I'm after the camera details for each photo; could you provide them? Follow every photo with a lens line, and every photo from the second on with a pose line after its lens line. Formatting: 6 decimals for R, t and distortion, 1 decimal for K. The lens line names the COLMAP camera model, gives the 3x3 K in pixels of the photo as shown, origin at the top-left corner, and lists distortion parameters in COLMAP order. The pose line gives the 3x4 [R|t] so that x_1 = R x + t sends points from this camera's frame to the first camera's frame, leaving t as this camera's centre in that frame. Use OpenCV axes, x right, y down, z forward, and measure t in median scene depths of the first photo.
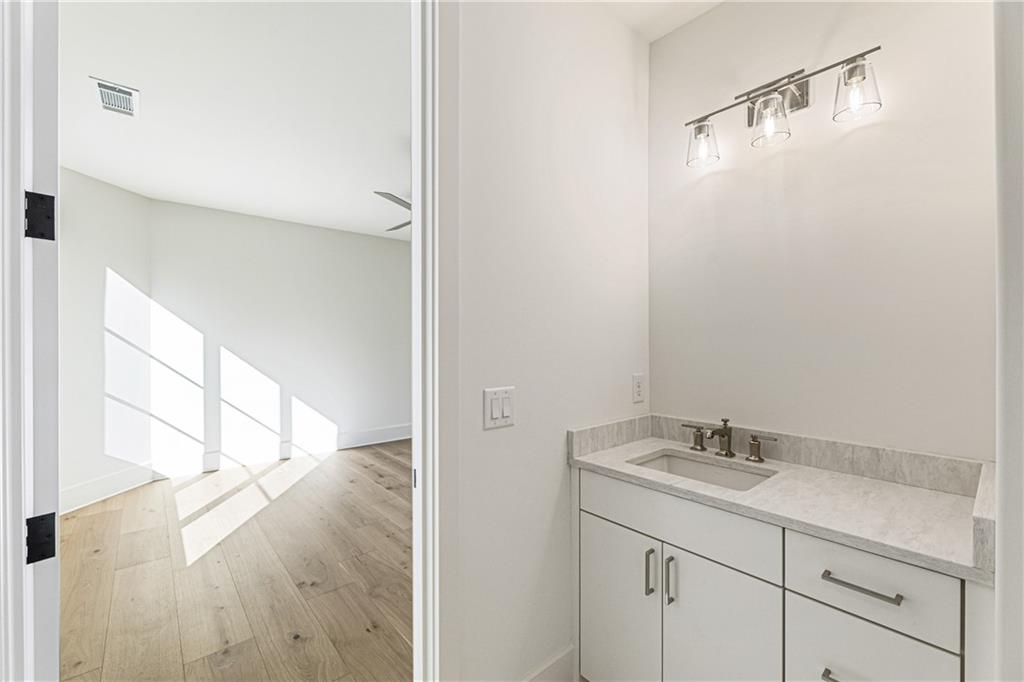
lens RADIAL K [[418.7, 0, 512.0], [0, 418.7, 341.0], [0, 0, 1]] dist [-0.001424, -0.000160]
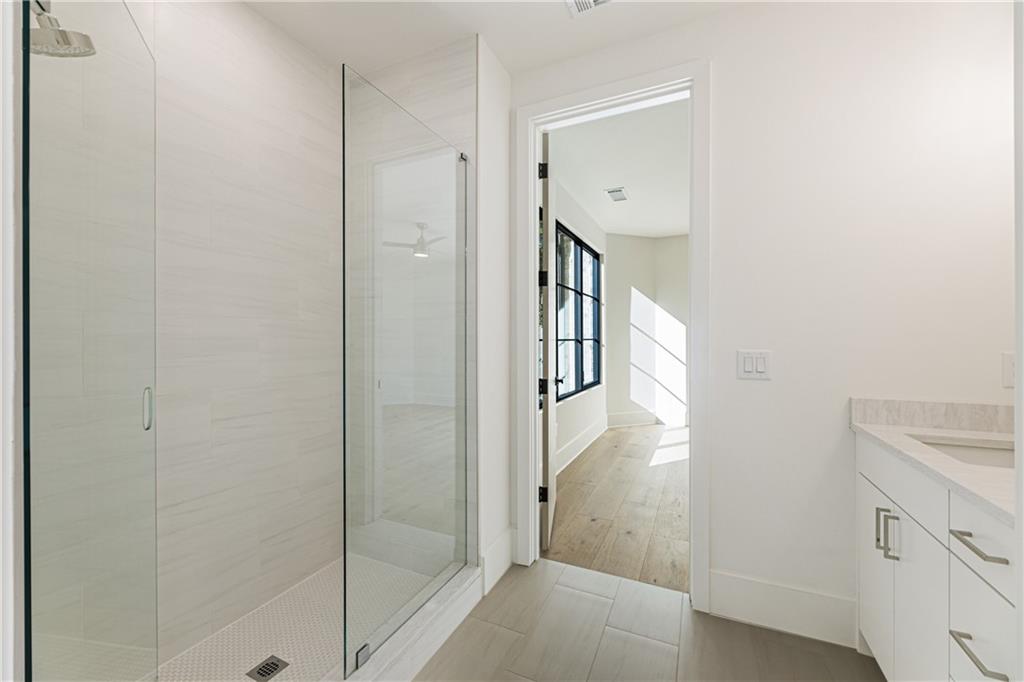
lens RADIAL K [[414.3, 0, 512.0], [0, 414.3, 341.0], [0, 0, 1]] dist [-0.000326, -0.000023]
pose [[0.402242, 0.005767, -0.915515, 0.347720], [-0.001123, 0.999983, 0.005806, 0.030765], [0.915533, -0.001307, 0.402242, -0.096168]]
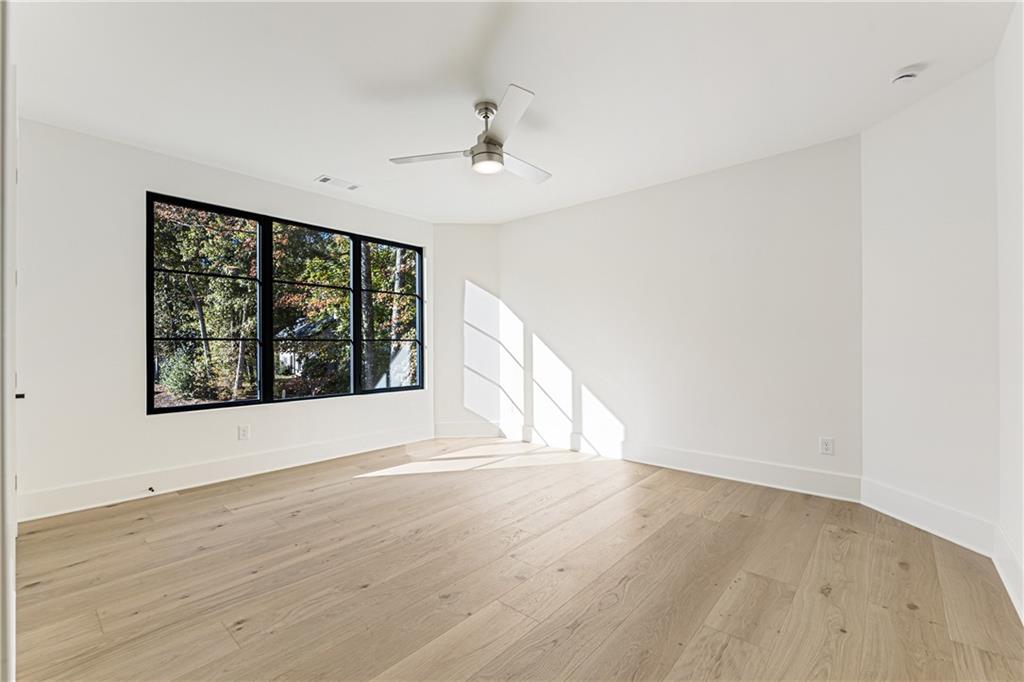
lens RADIAL K [[438.4, 0, 512.0], [0, 438.4, 341.0], [0, 0, 1]] dist [-0.000073, -0.000006]
pose [[0.106357, -0.017375, -0.994176, 0.588539], [0.008616, 0.999826, -0.016552, 0.066176], [0.994291, -0.006806, 0.106488, 1.007757]]
